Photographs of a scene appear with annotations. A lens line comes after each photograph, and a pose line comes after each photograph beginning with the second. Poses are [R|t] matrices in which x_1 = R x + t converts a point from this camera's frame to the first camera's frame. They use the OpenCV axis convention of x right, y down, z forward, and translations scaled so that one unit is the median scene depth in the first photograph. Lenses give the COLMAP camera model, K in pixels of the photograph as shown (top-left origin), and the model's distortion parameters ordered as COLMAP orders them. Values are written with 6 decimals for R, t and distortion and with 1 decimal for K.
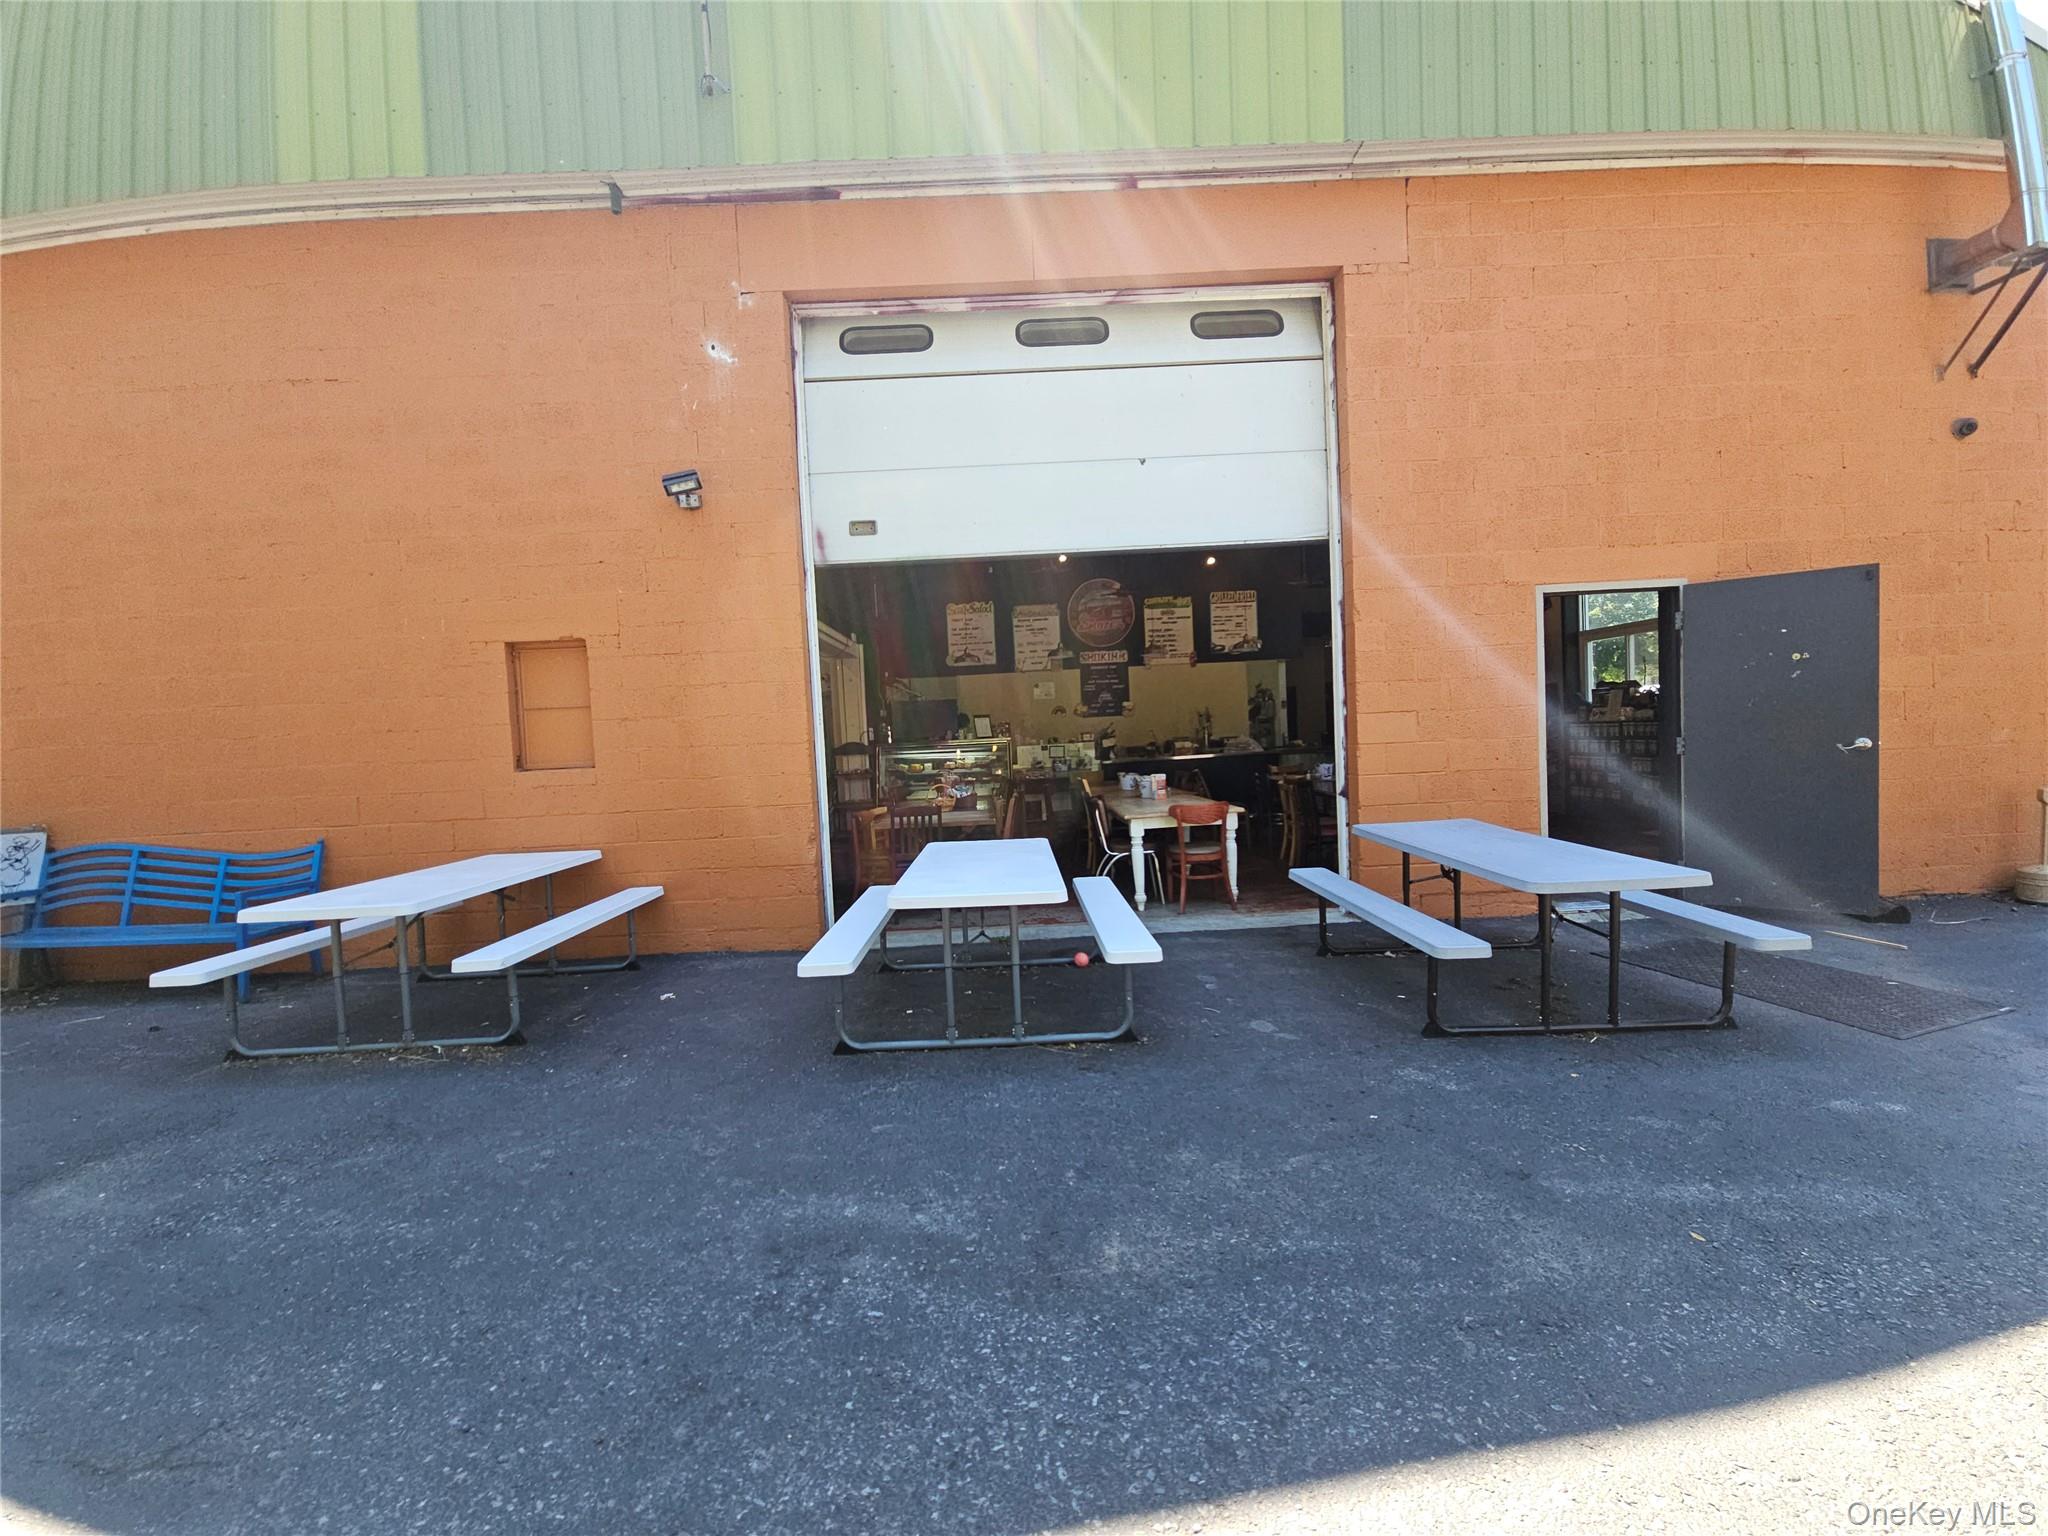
lens RADIAL K [[826.9, 0, 1019.1], [0, 826.9, 770.5], [0, 0, 1]] dist [0.014411, -0.011607]
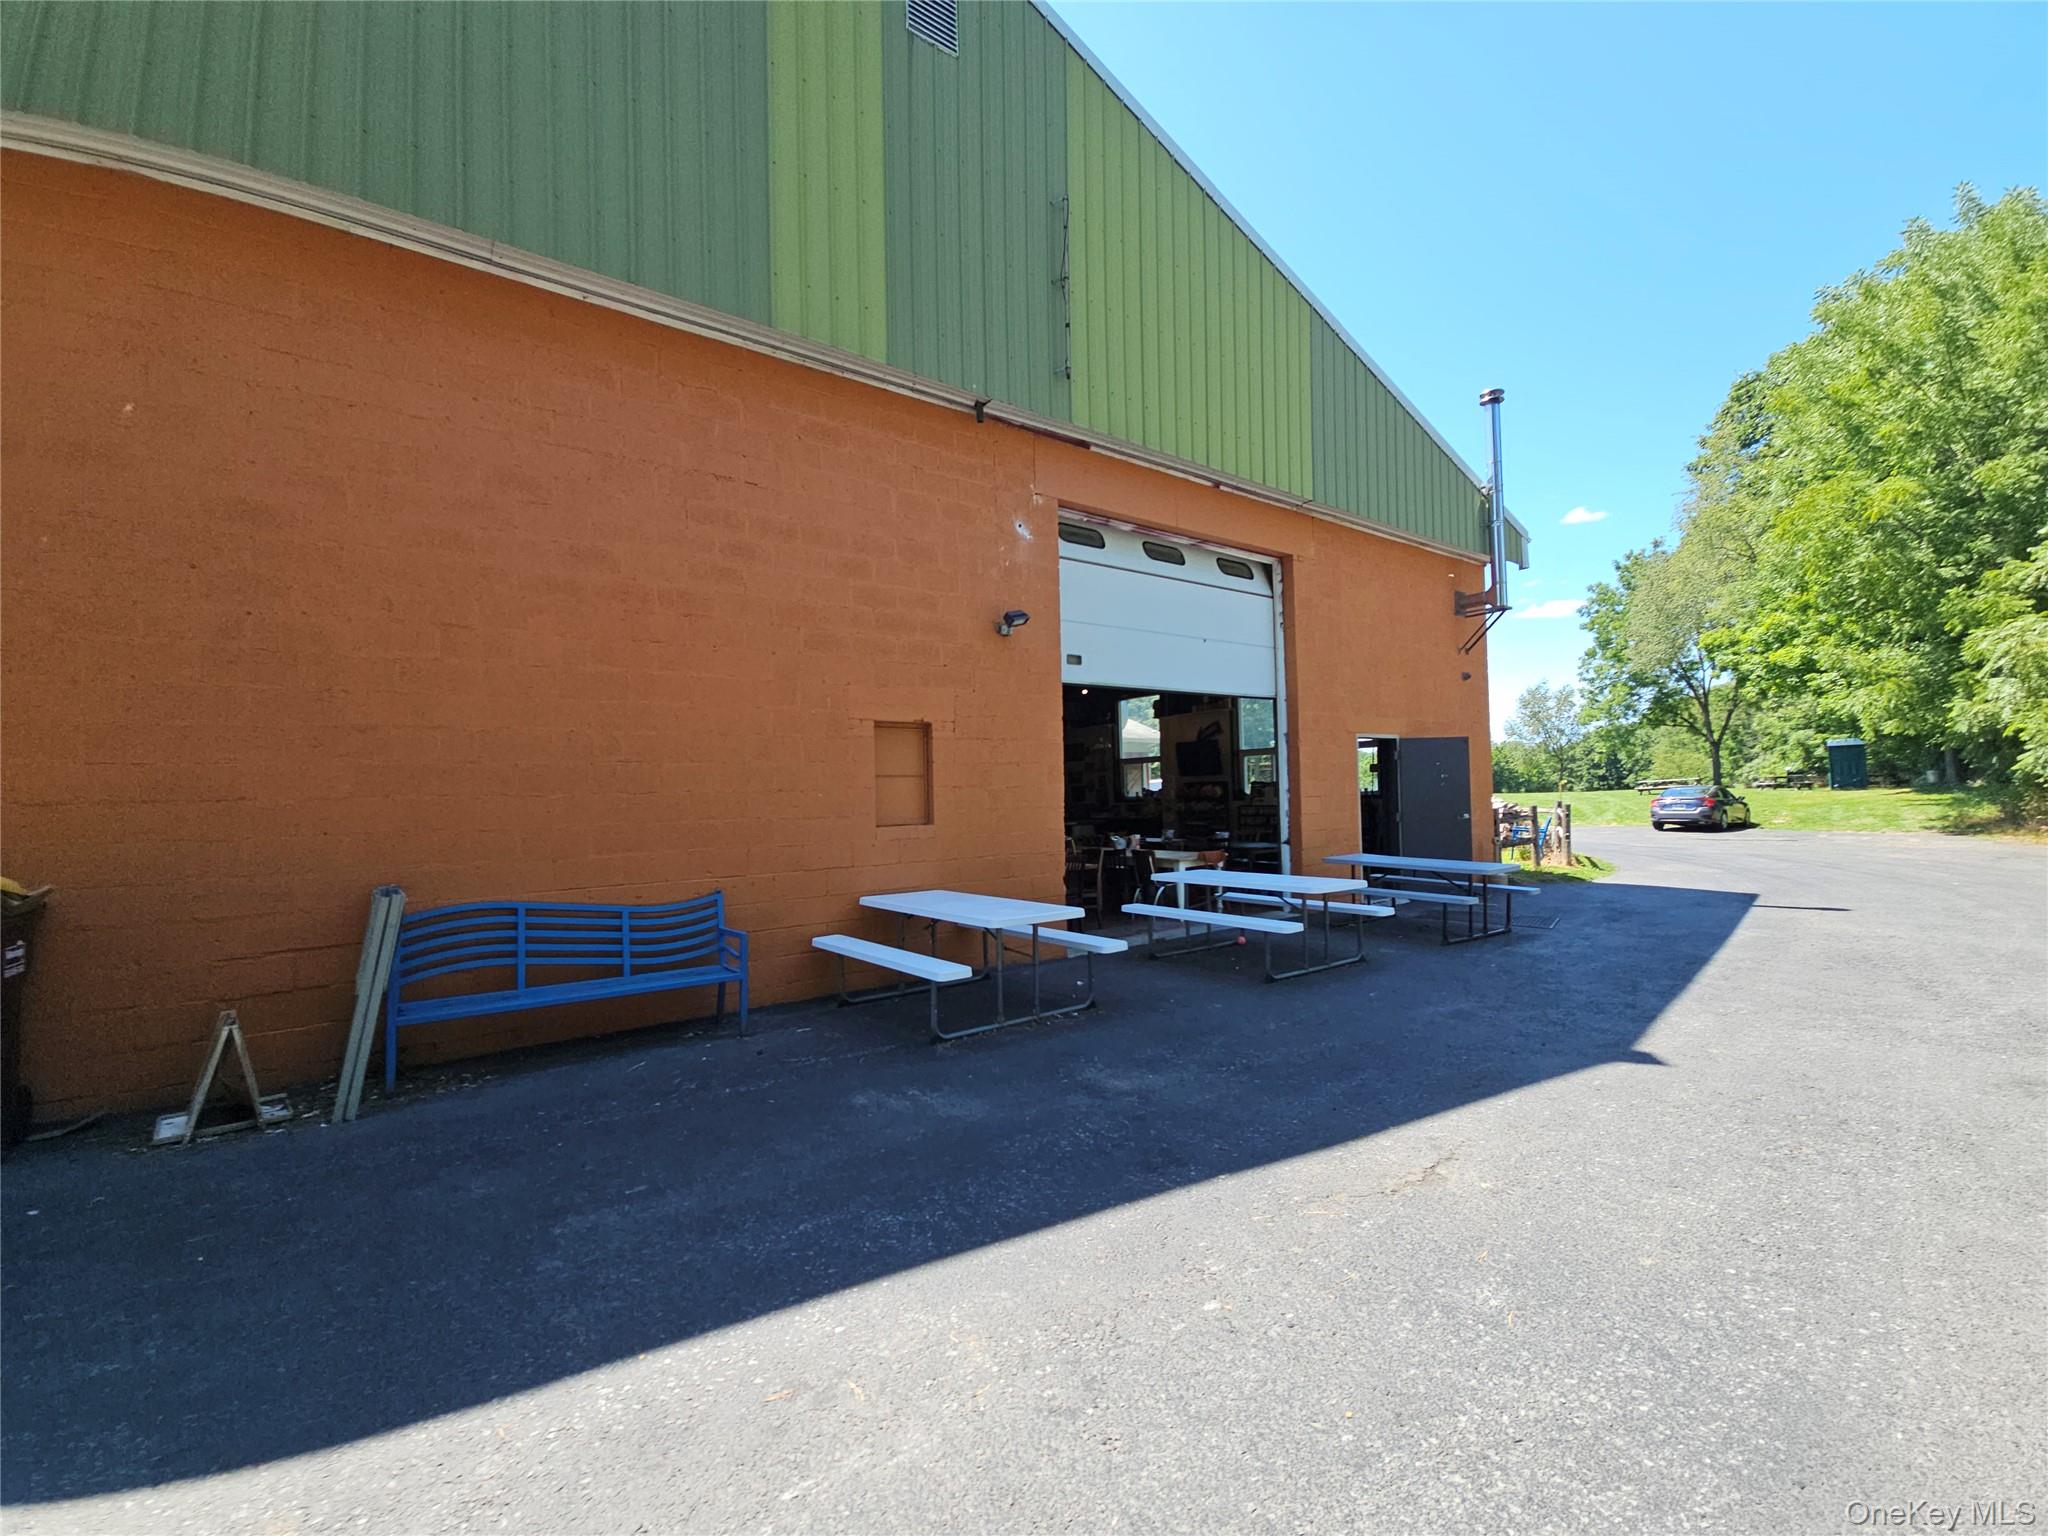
lens RADIAL K [[834.0, 0, 1014.8], [0, 834.0, 776.2], [0, 0, 1]] dist [-0.009470, -0.000683]
pose [[0.817175, 0.039893, 0.575007, -1.079226], [0.012673, 0.996117, -0.087119, 0.033581], [-0.576250, 0.078478, 0.813497, -0.103134]]
